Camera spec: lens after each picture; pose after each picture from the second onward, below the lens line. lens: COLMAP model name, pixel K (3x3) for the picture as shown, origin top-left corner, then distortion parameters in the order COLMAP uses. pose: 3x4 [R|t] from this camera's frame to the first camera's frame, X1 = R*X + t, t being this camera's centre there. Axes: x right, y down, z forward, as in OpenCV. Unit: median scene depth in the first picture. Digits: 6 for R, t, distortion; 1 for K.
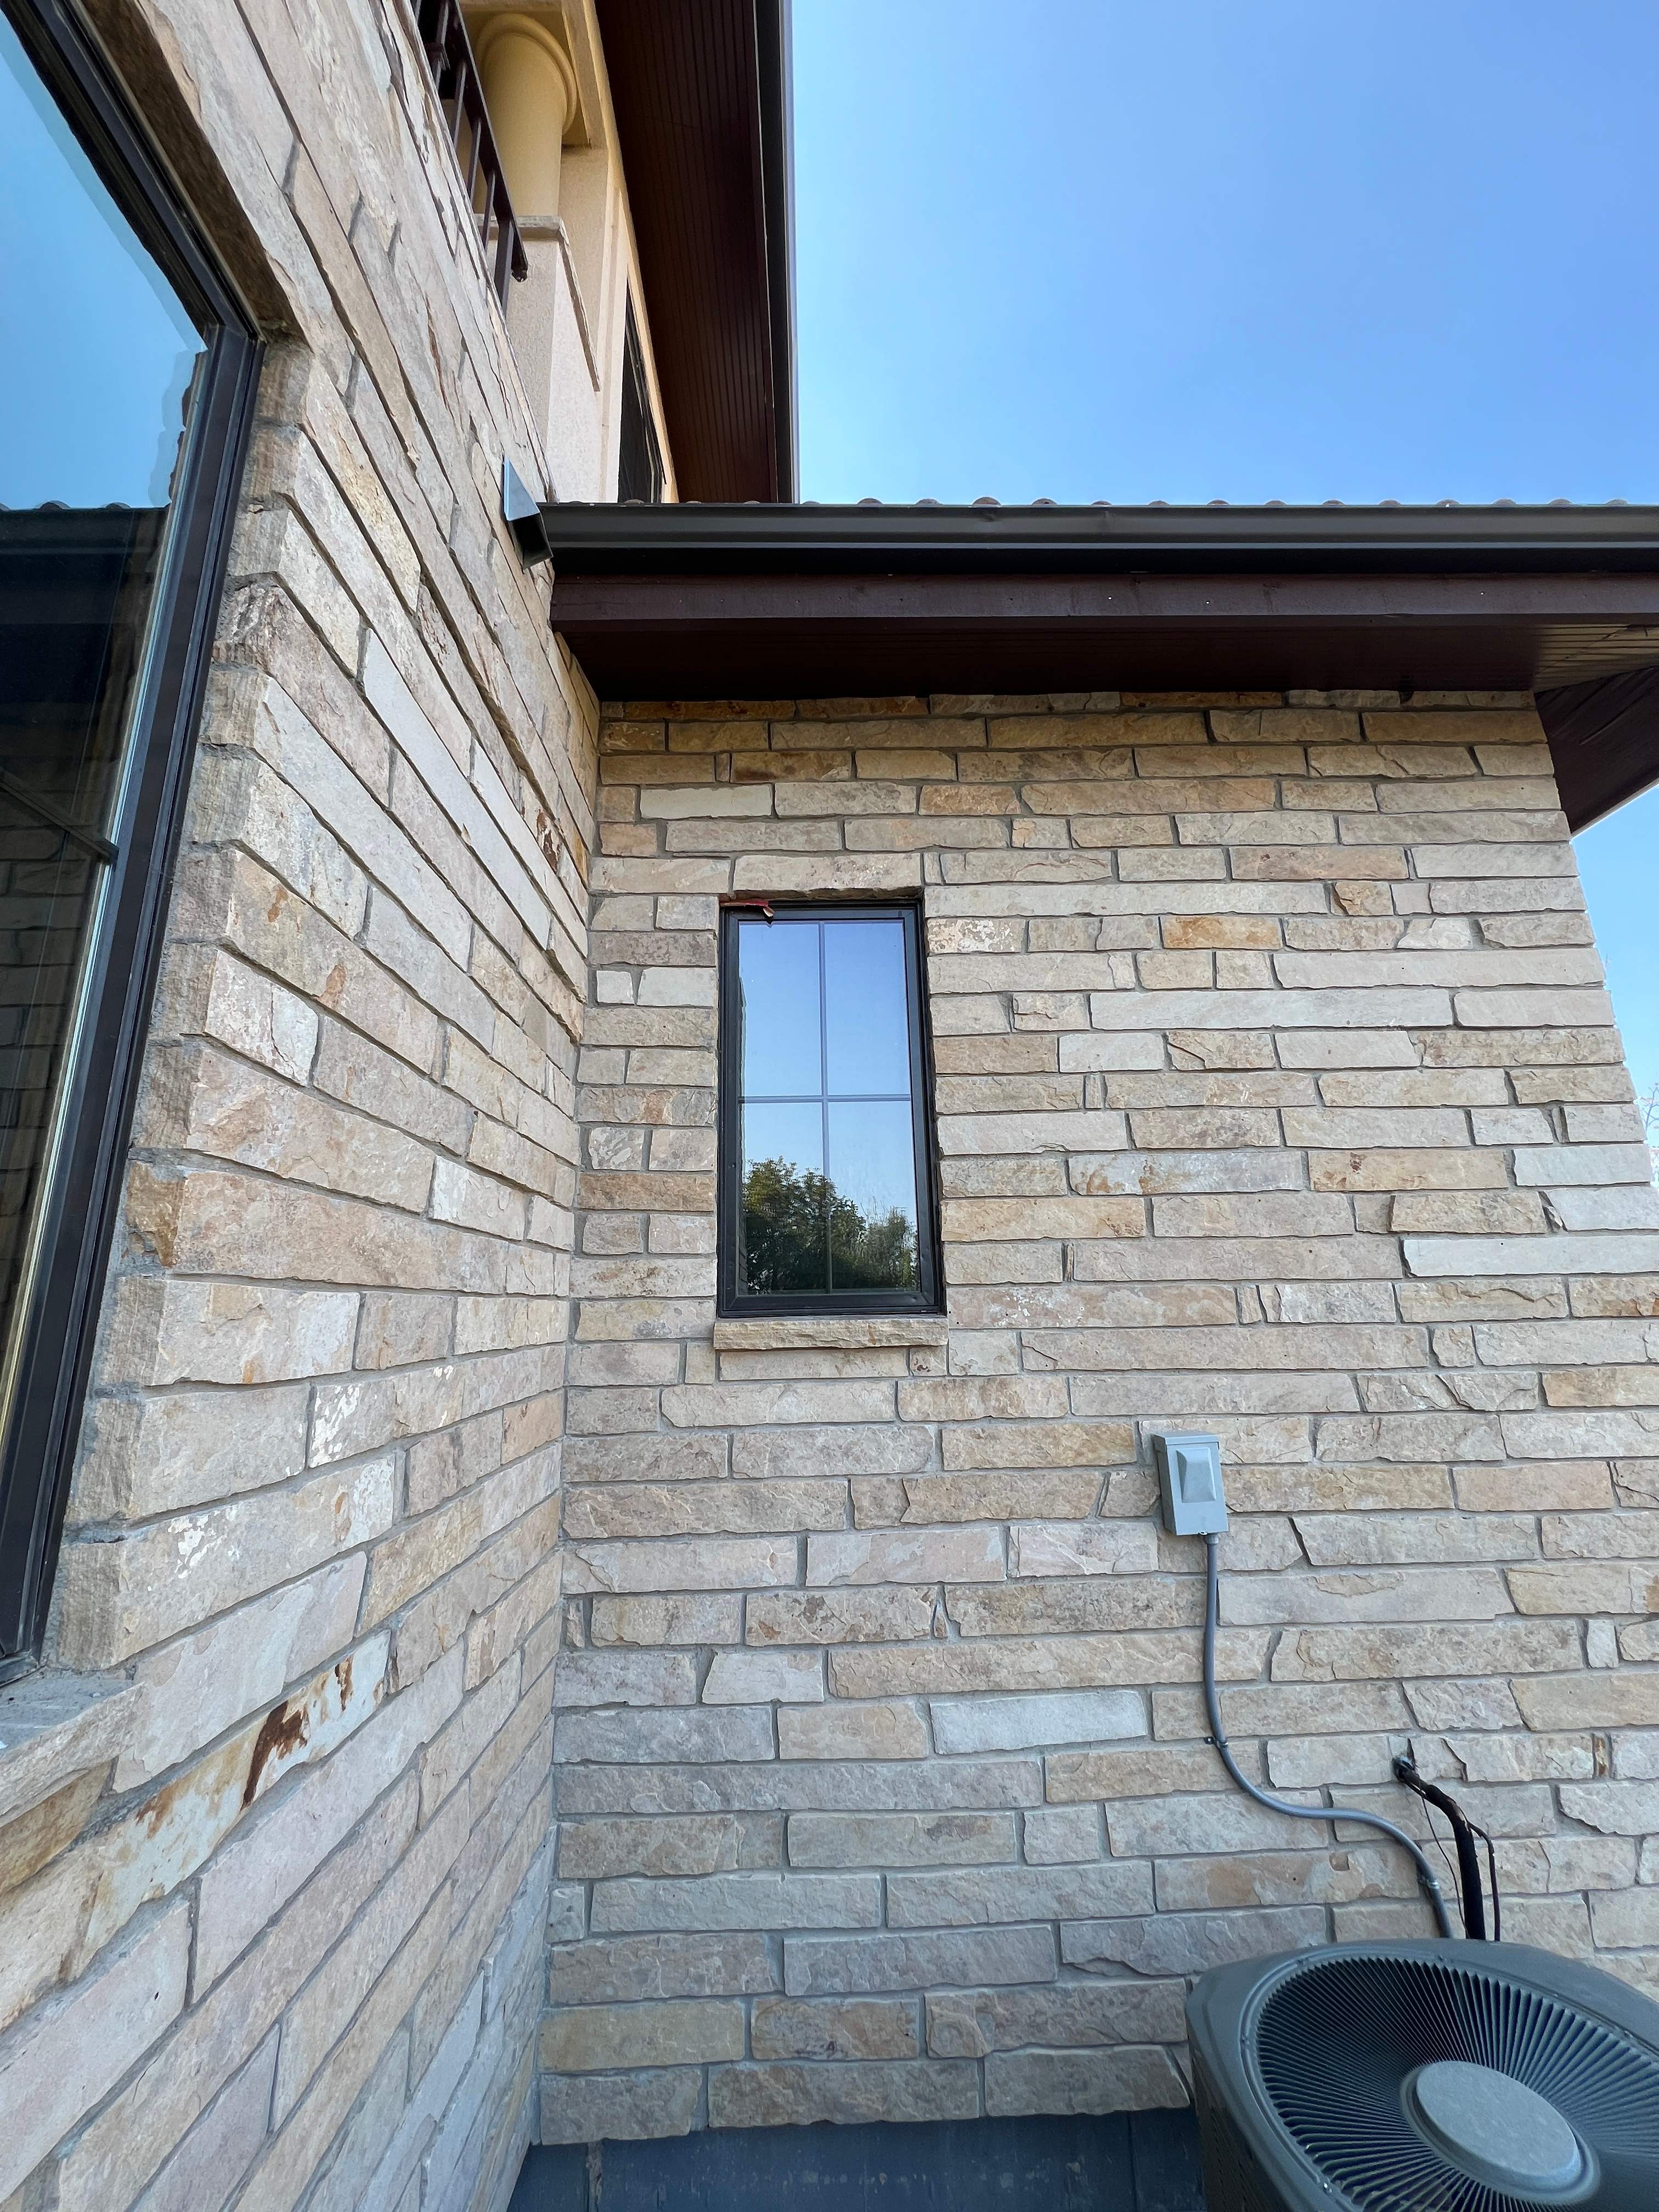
lens RADIAL K [[887.8, 0, 826.6], [0, 887.8, 1105.0], [0, 0, 1]] dist [0.000070, -0.000051]
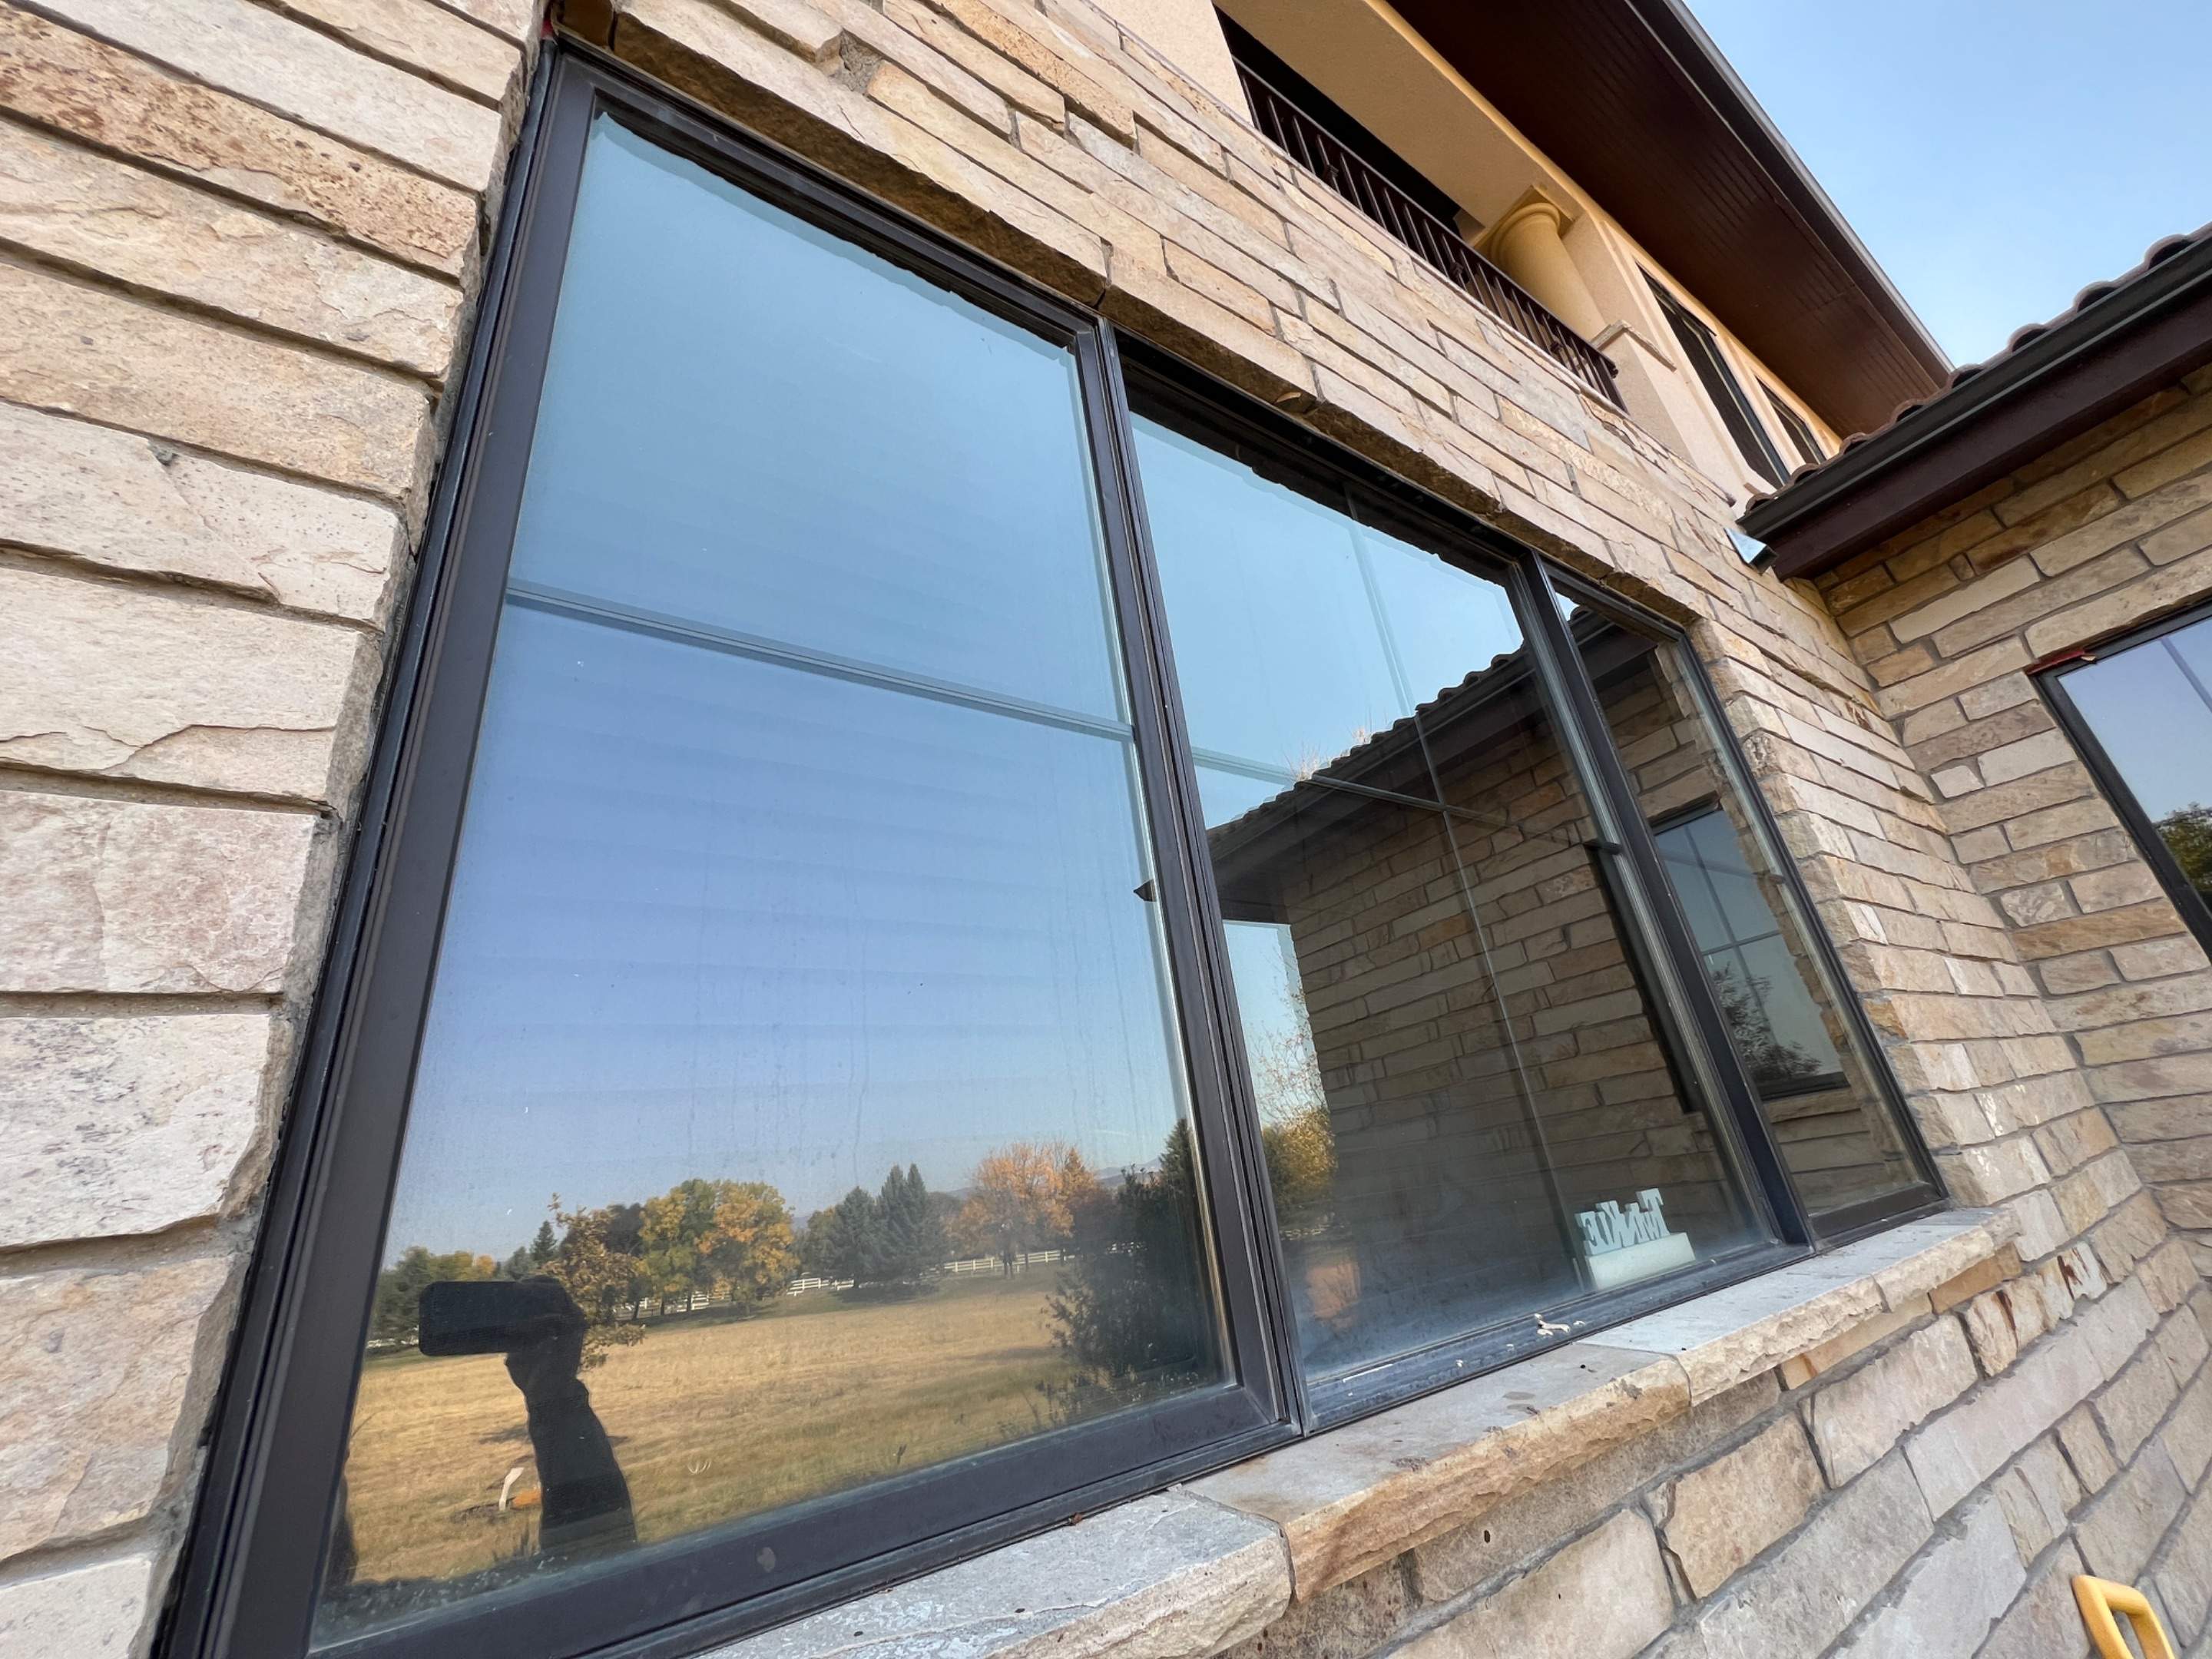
lens RADIAL K [[875.1, 0, 1106.3], [0, 875.1, 830.0], [0, 0, 1]] dist [-0.001771, -0.000111]
pose [[0.531935, -0.377662, -0.757903, 0.028002], [0.308612, 0.919940, -0.241805, -0.145645], [0.788546, -0.105273, 0.605899, -0.691810]]
